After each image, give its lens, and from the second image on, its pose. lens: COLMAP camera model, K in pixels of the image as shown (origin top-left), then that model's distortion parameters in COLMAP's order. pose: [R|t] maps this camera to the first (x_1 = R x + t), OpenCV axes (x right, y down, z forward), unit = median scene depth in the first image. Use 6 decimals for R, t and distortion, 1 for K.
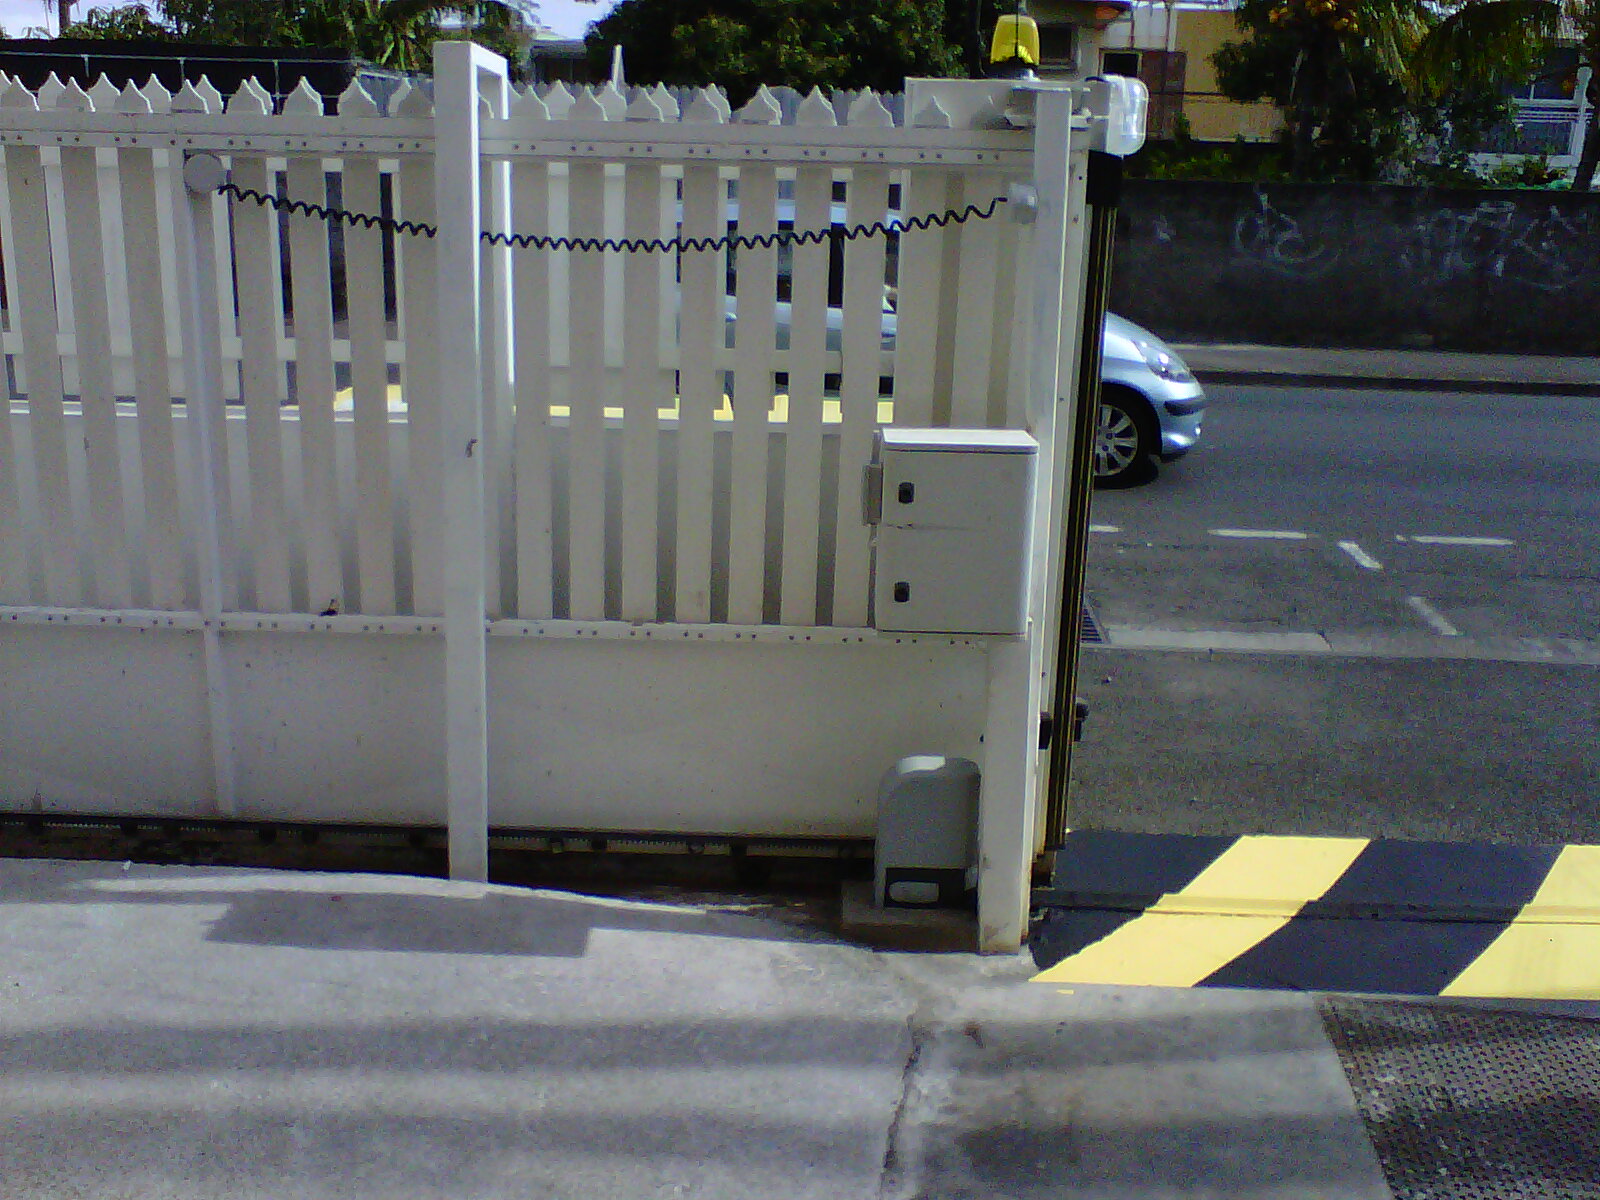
lens RADIAL K [[1541.8, 0, 794.9], [0, 1541.8, 601.7], [0, 0, 1]] dist [-0.002125, 0.000000]
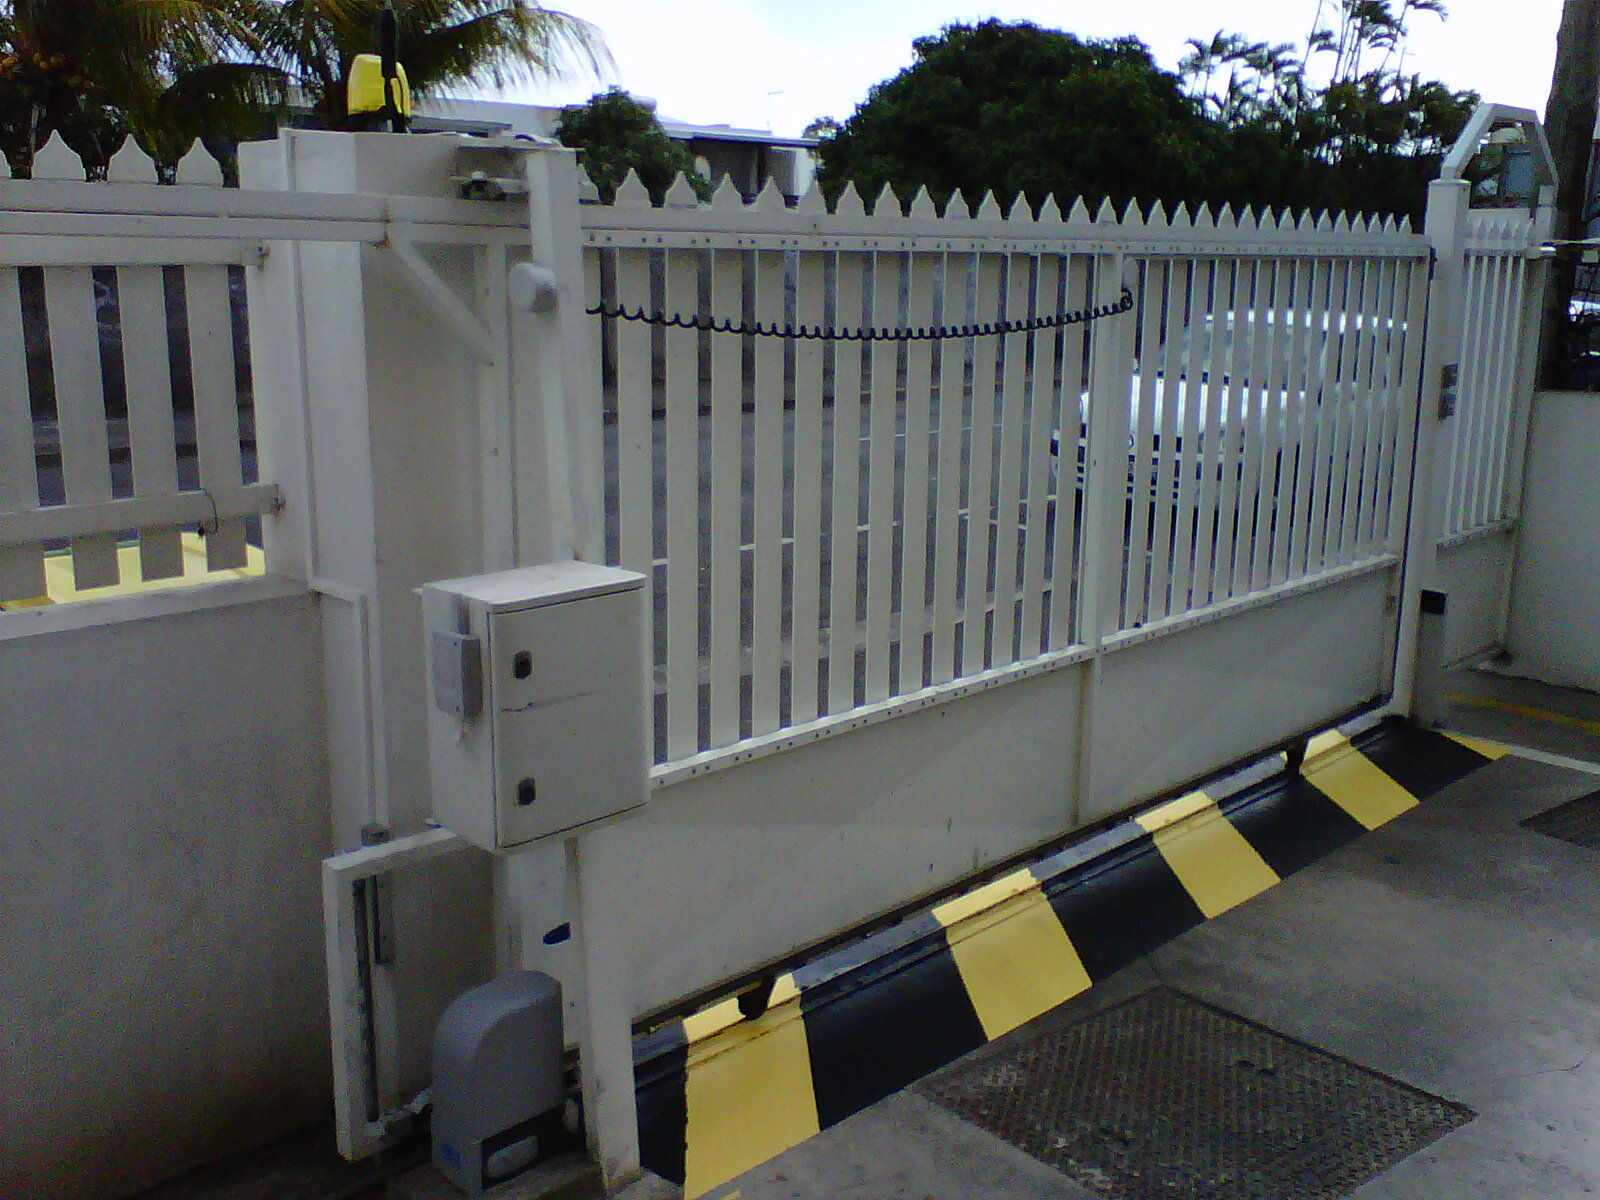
lens RADIAL K [[1541.8, 0, 793.1], [0, 1541.8, 597.1], [0, 0, 1]] dist [-0.002125, 0.000000]
pose [[0.703465, -0.166119, 0.691043, -0.322492], [0.193230, 0.980379, 0.038969, -0.096721], [-0.683958, 0.106117, 0.721762, 0.308542]]
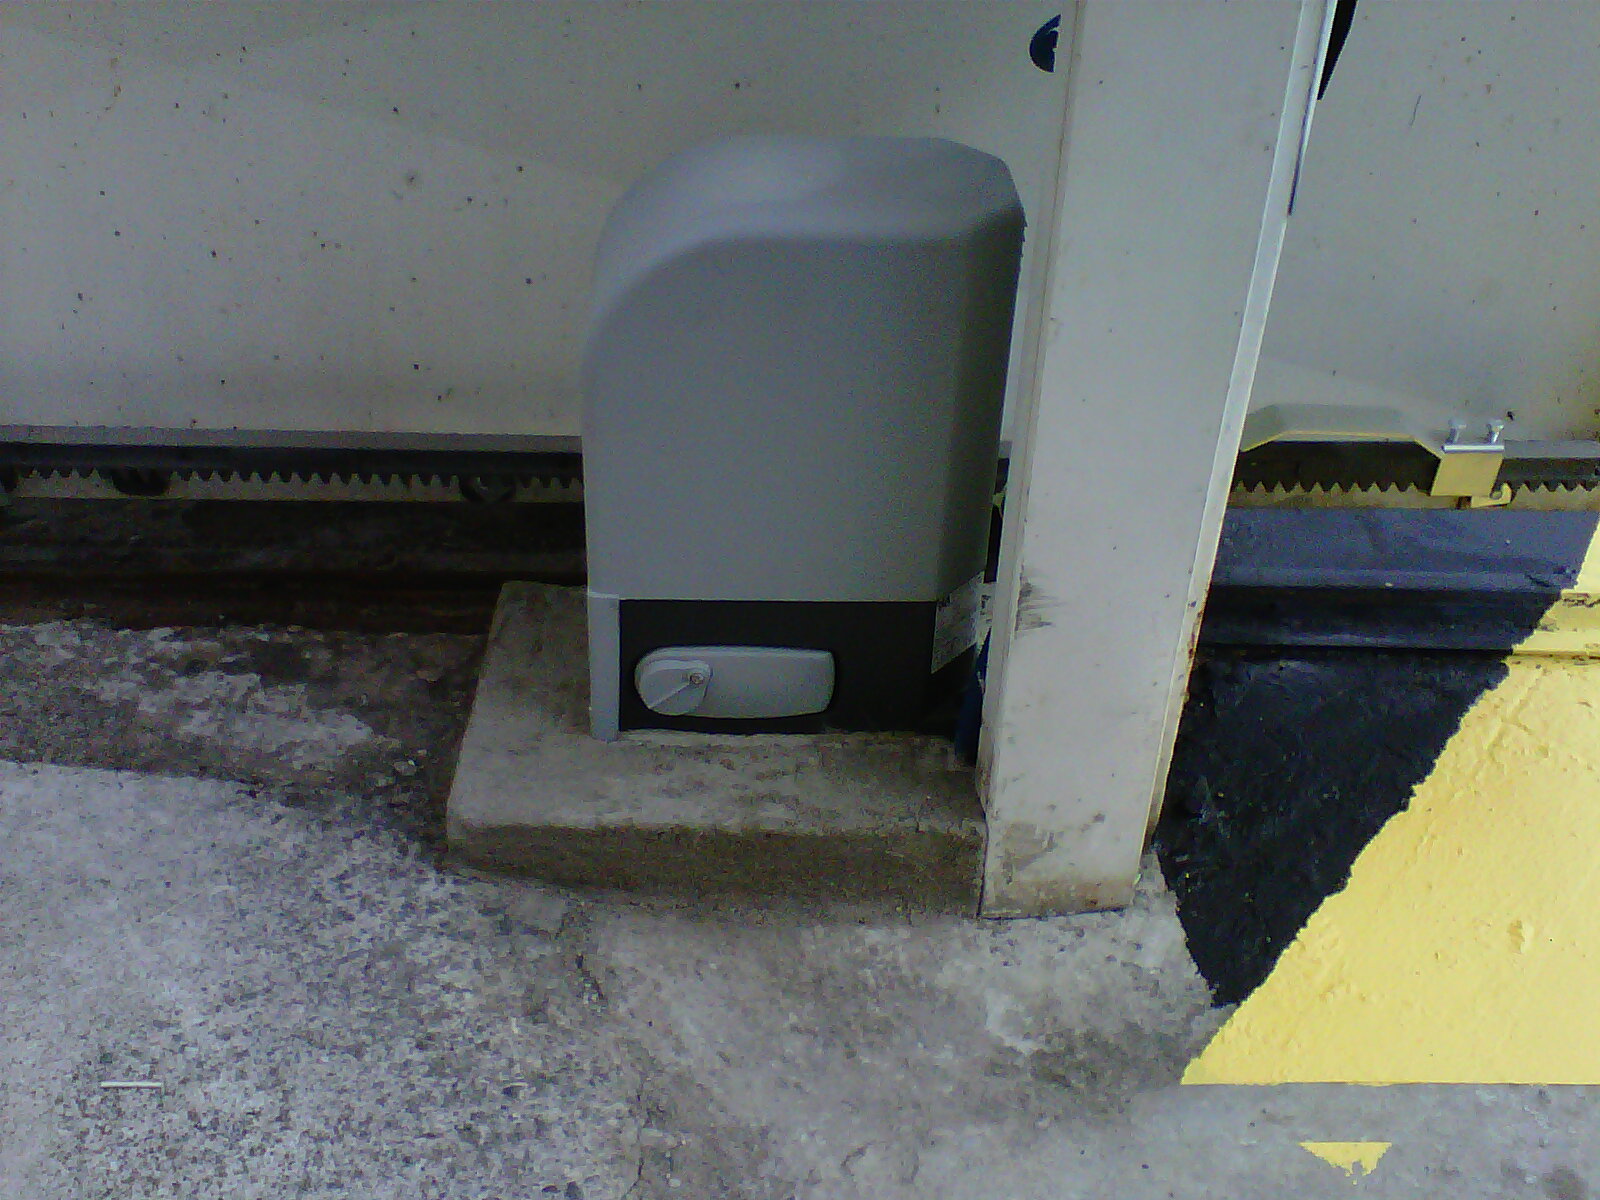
lens RADIAL K [[1541.8, 0, 795.5], [0, 1541.8, 597.1], [0, 0, 1]] dist [-0.002125, 0.000000]
pose [[0.999465, -0.016358, 0.028335, 0.081911], [0.005088, 0.933213, 0.359286, 0.084249], [-0.032320, -0.358950, 0.932797, 0.778097]]
